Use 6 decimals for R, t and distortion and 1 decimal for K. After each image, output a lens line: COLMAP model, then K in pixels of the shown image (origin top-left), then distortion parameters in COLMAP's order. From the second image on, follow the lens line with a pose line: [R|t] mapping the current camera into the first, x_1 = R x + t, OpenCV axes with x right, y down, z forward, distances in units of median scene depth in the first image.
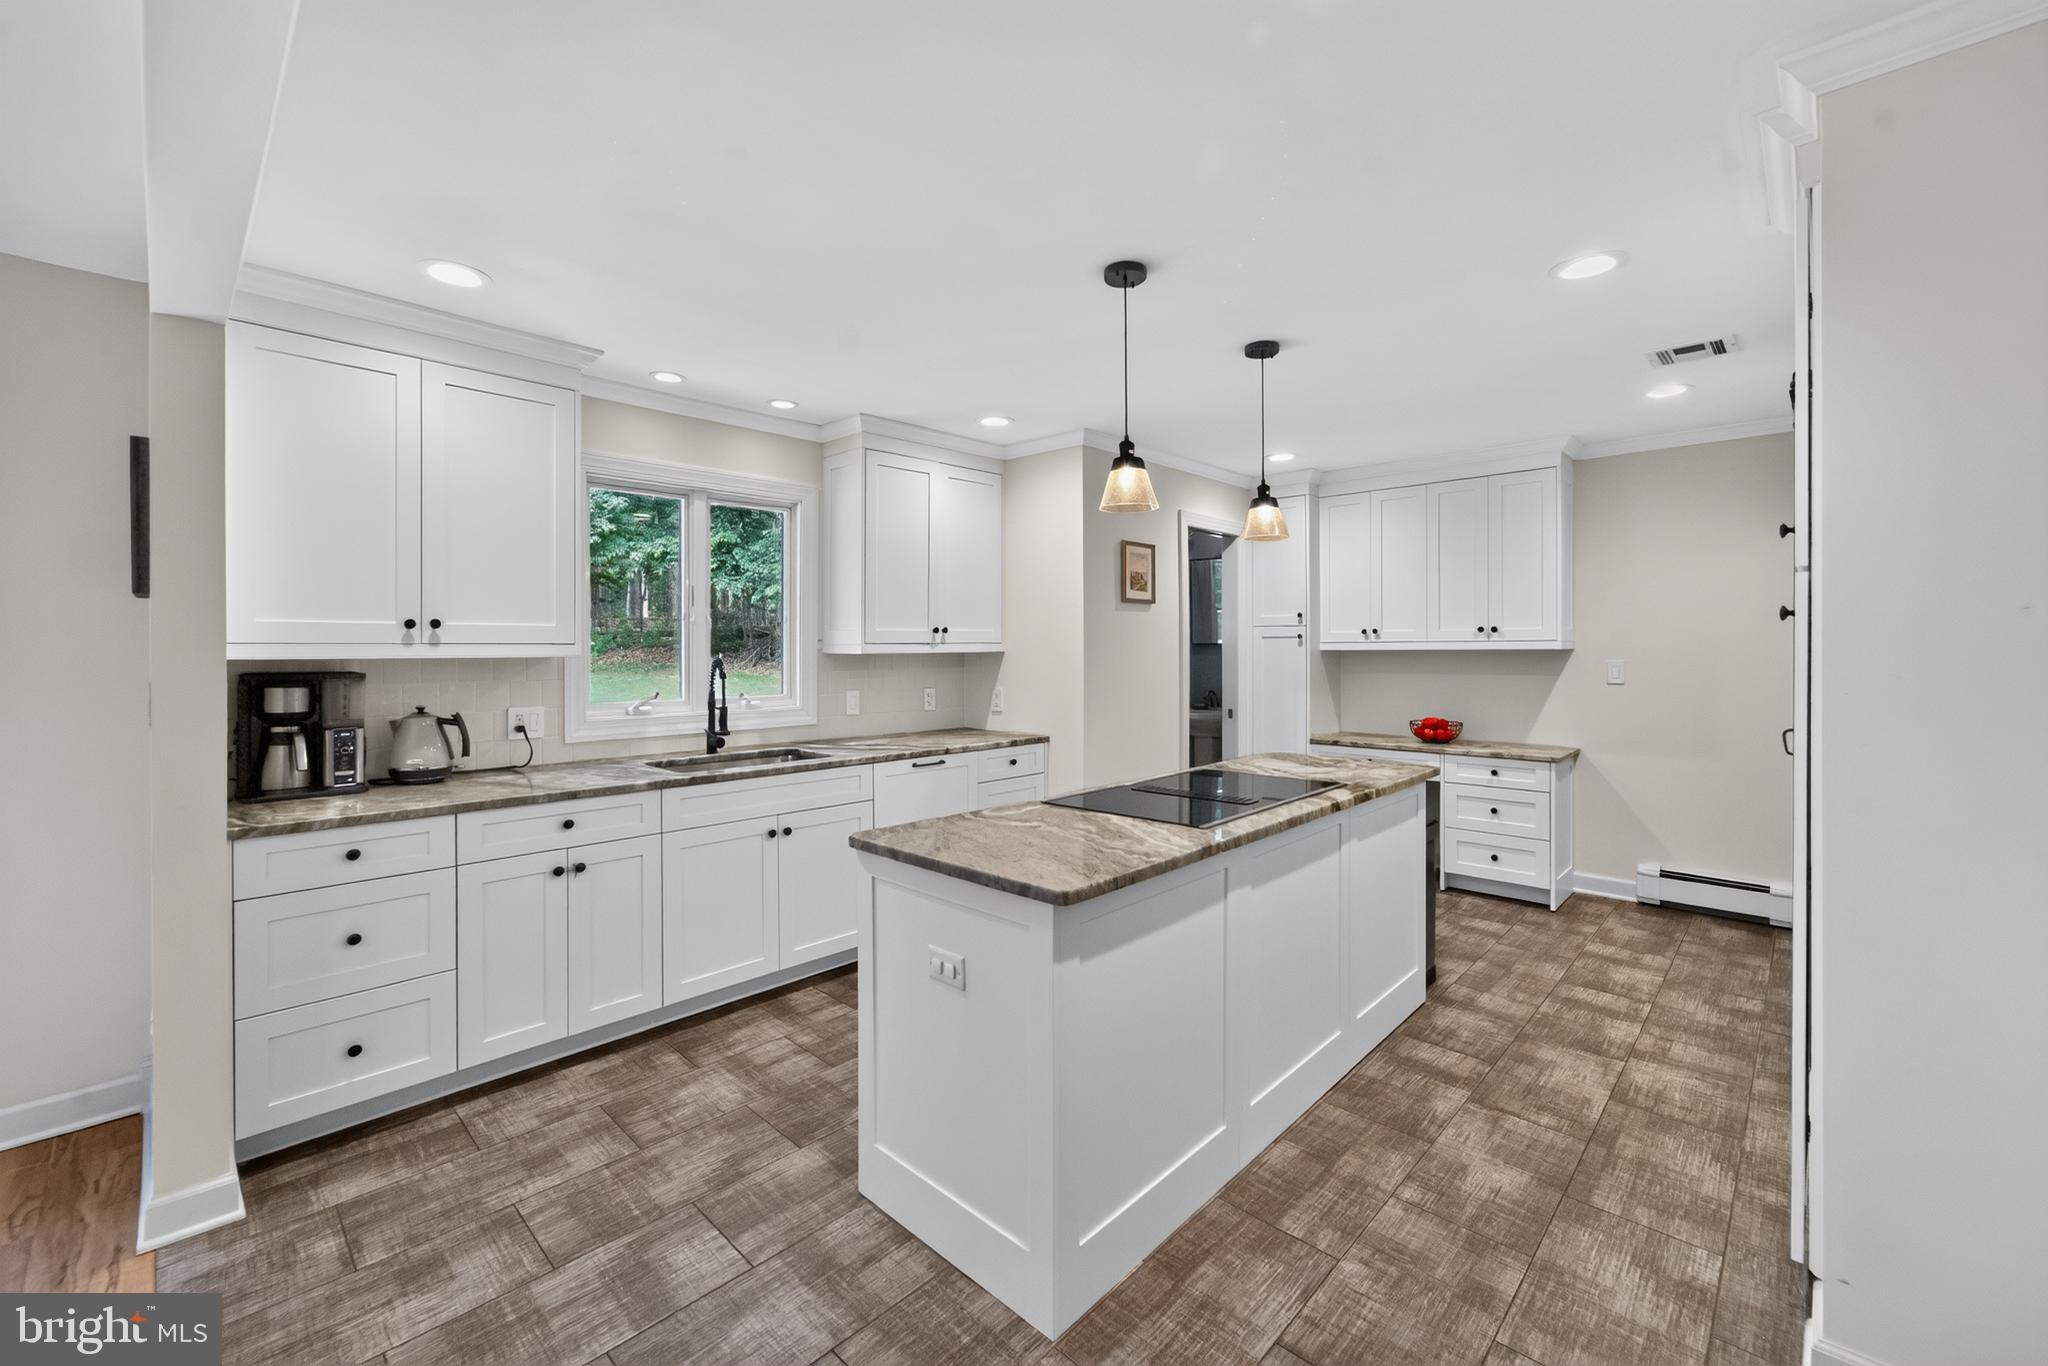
lens RADIAL K [[830.7, 0, 1020.1], [0, 830.7, 645.5], [0, 0, 1]] dist [-0.001079, -0.000675]
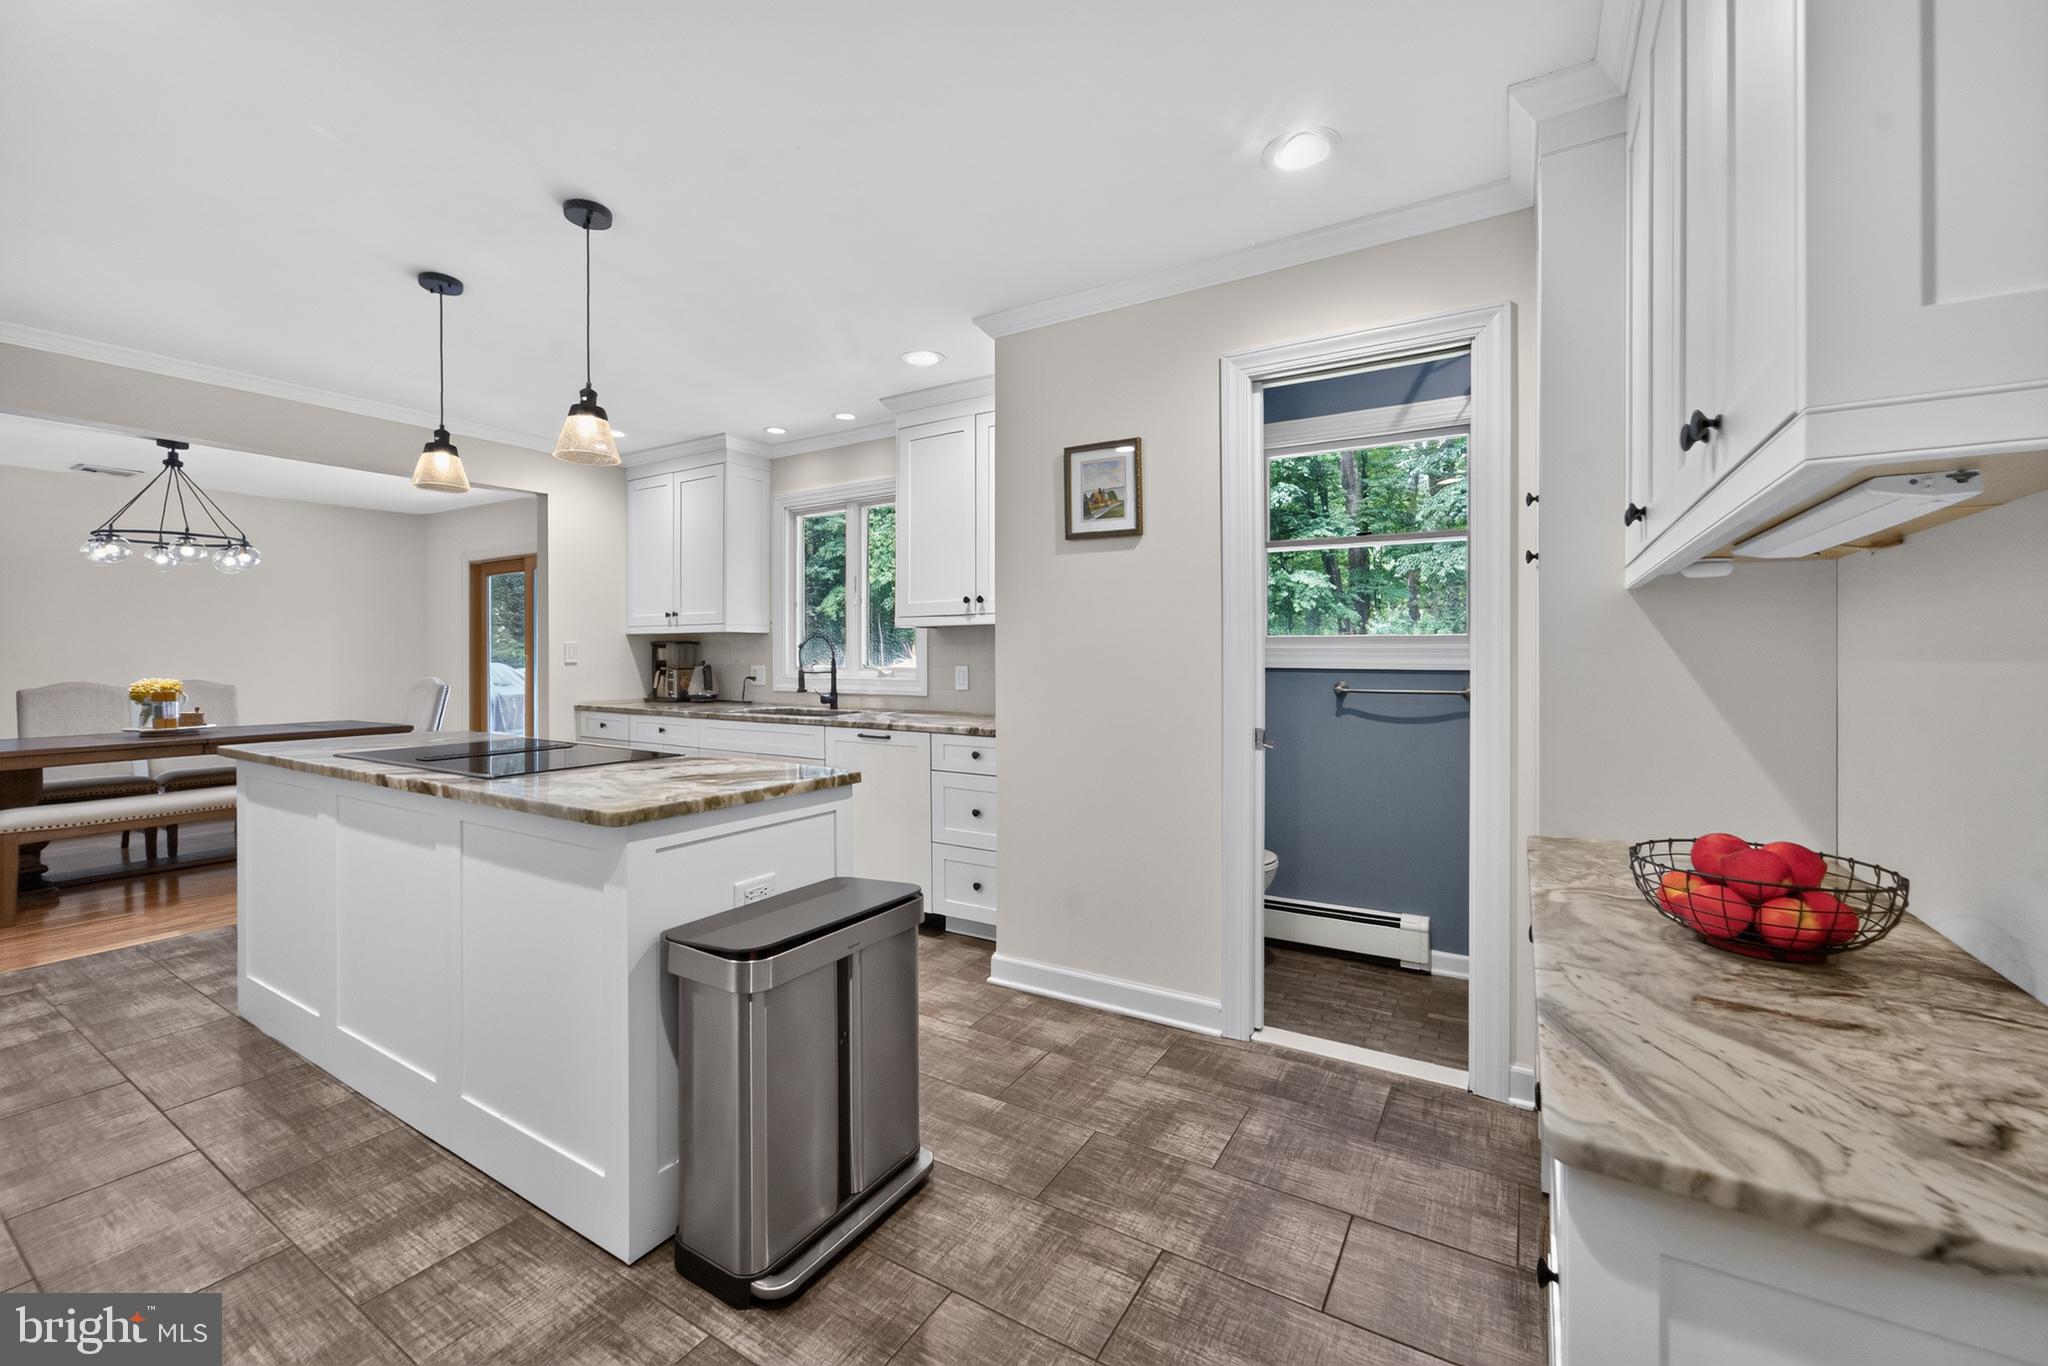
lens RADIAL K [[830.7, 0, 1020.1], [0, 830.7, 645.5], [0, 0, 1]] dist [-0.001079, -0.000675]
pose [[0.208711, -0.007320, -0.977950, 0.903886], [0.001342, 0.999973, -0.007199, 0.042318], [0.977977, 0.000190, 0.208715, 0.978301]]
